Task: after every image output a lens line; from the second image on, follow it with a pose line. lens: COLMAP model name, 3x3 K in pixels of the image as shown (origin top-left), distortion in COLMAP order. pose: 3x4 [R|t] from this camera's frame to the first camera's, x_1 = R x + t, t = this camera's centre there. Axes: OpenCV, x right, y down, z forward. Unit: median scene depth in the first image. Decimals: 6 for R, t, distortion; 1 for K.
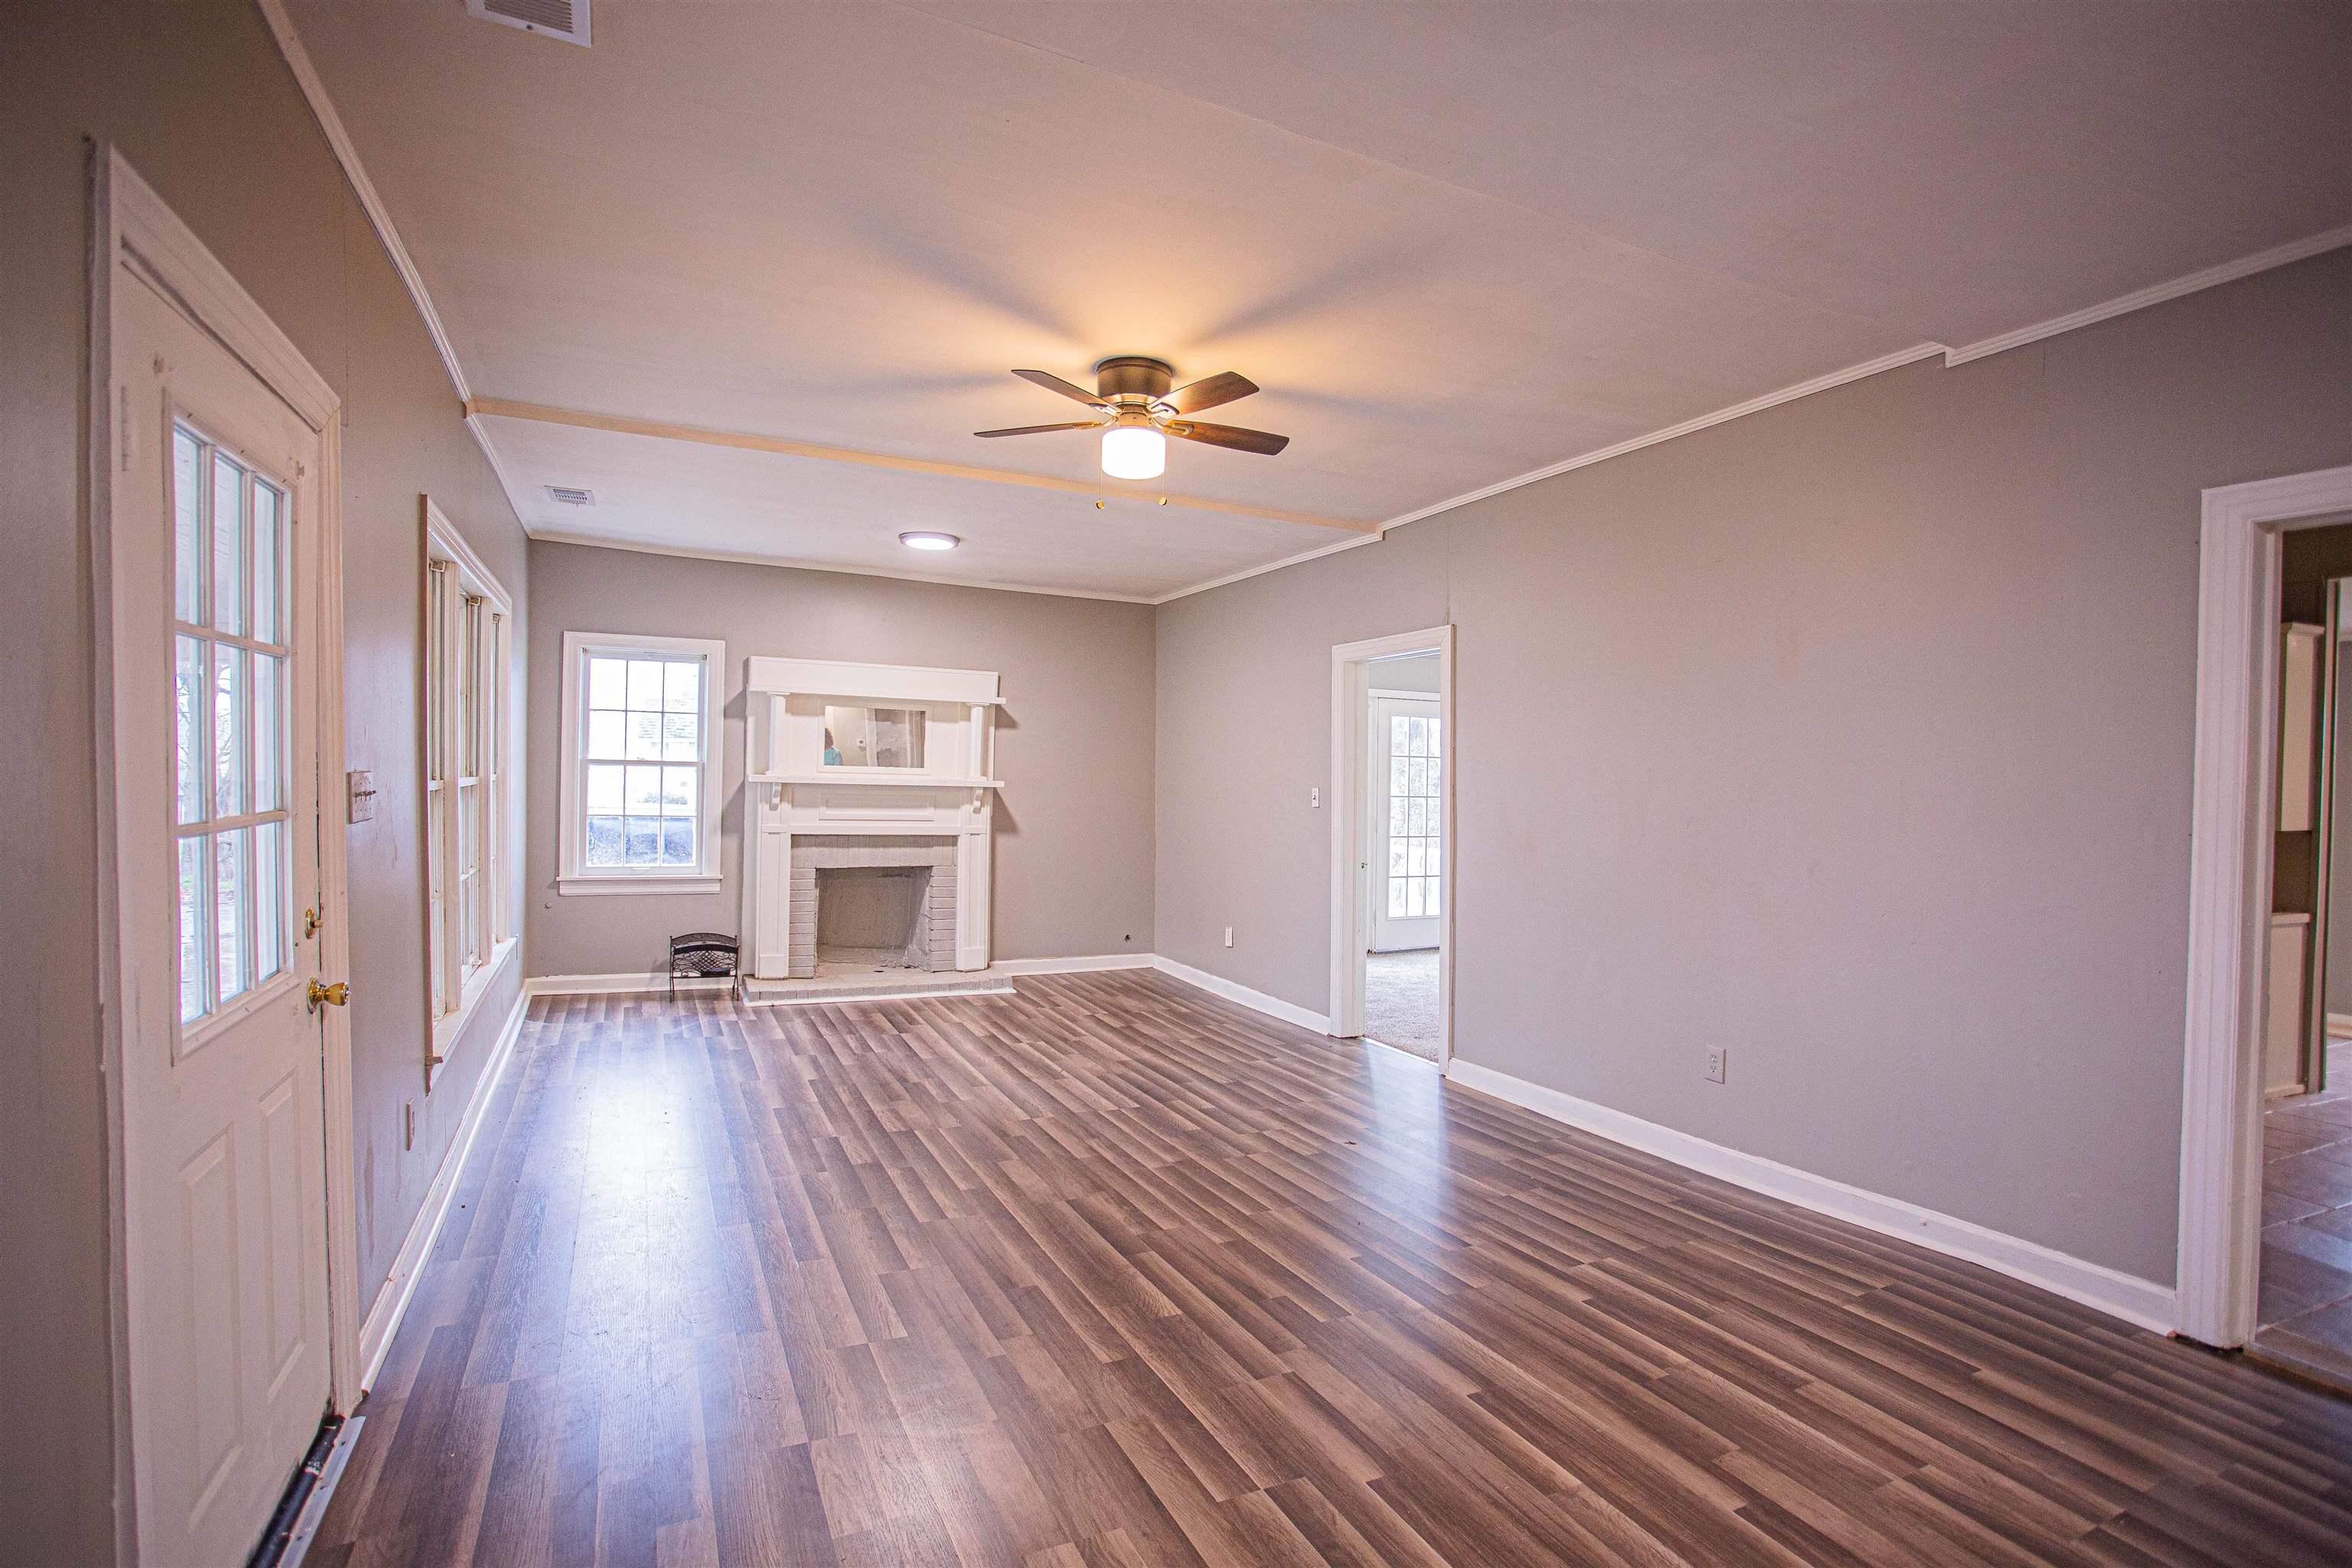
lens RADIAL K [[1162.1, 0, 1176.0], [0, 1162.1, 784.0], [0, 0, 1]] dist [-0.054584, 0.026103]
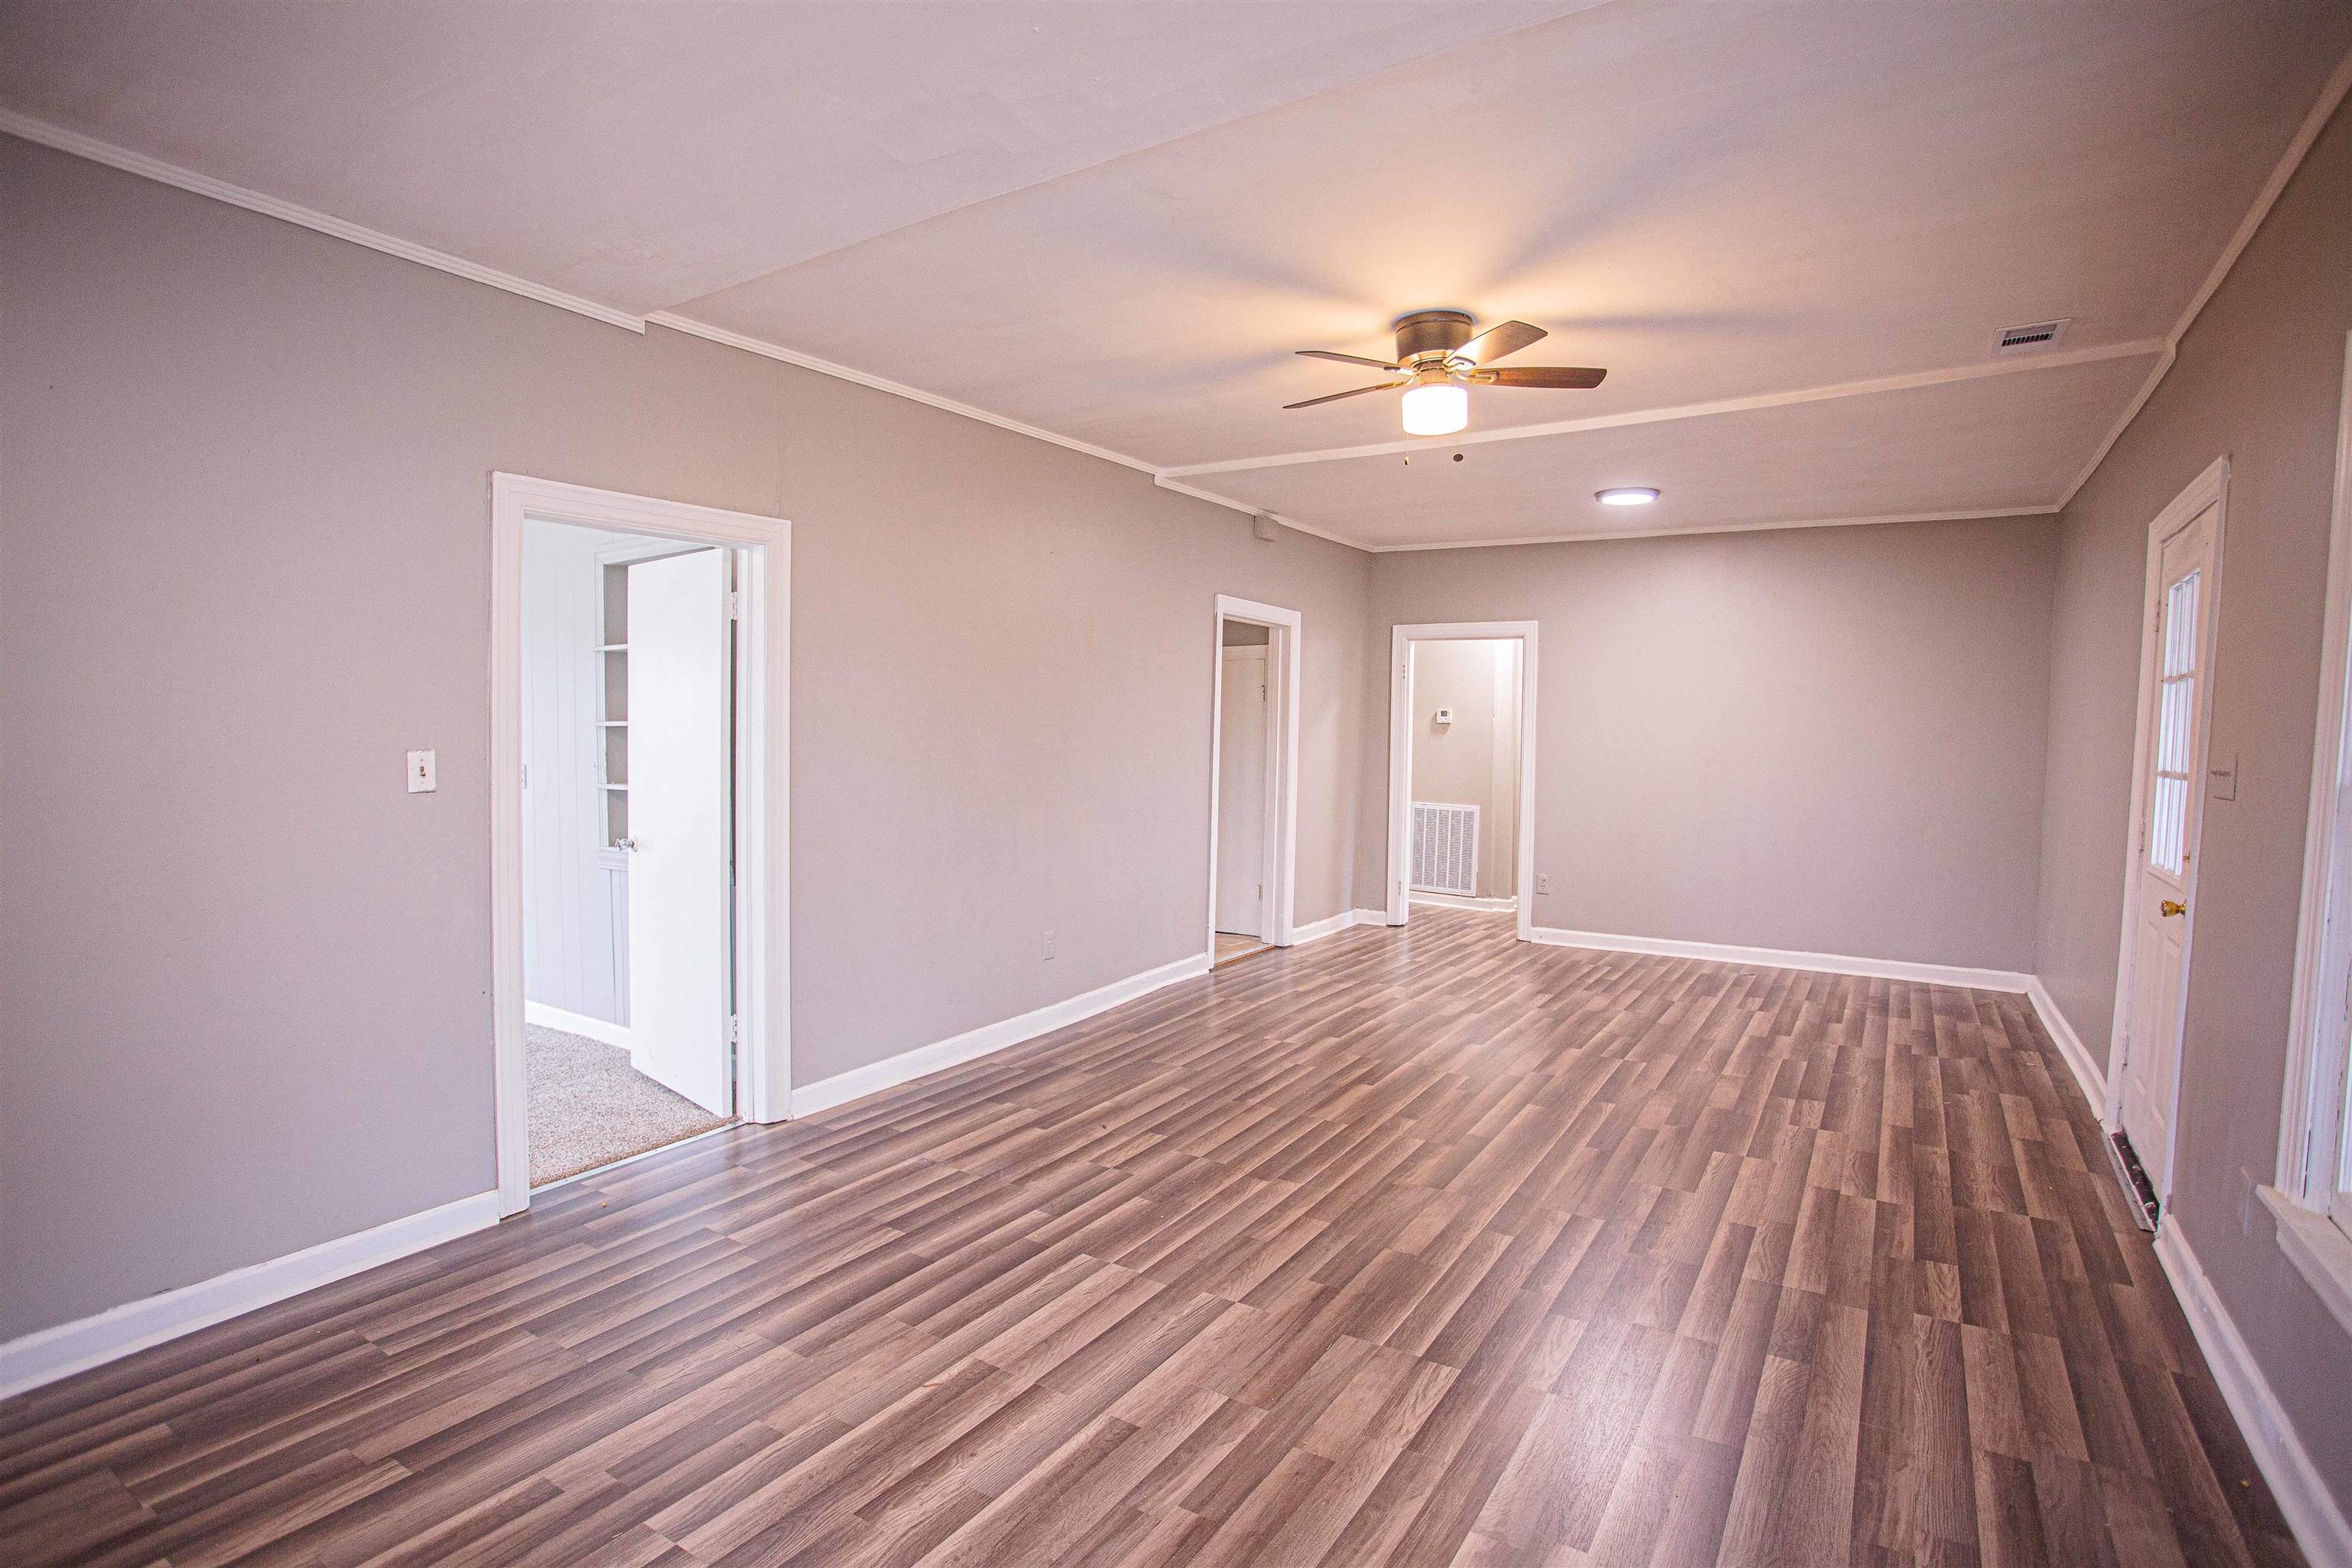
lens RADIAL K [[1162.1, 0, 1176.0], [0, 1162.1, 784.0], [0, 0, 1]] dist [-0.054584, 0.026103]
pose [[-0.535280, -0.060926, 0.842474, -0.643026], [-0.012139, 0.997847, 0.064450, -0.025015], [-0.844587, 0.024272, -0.534867, 1.431913]]
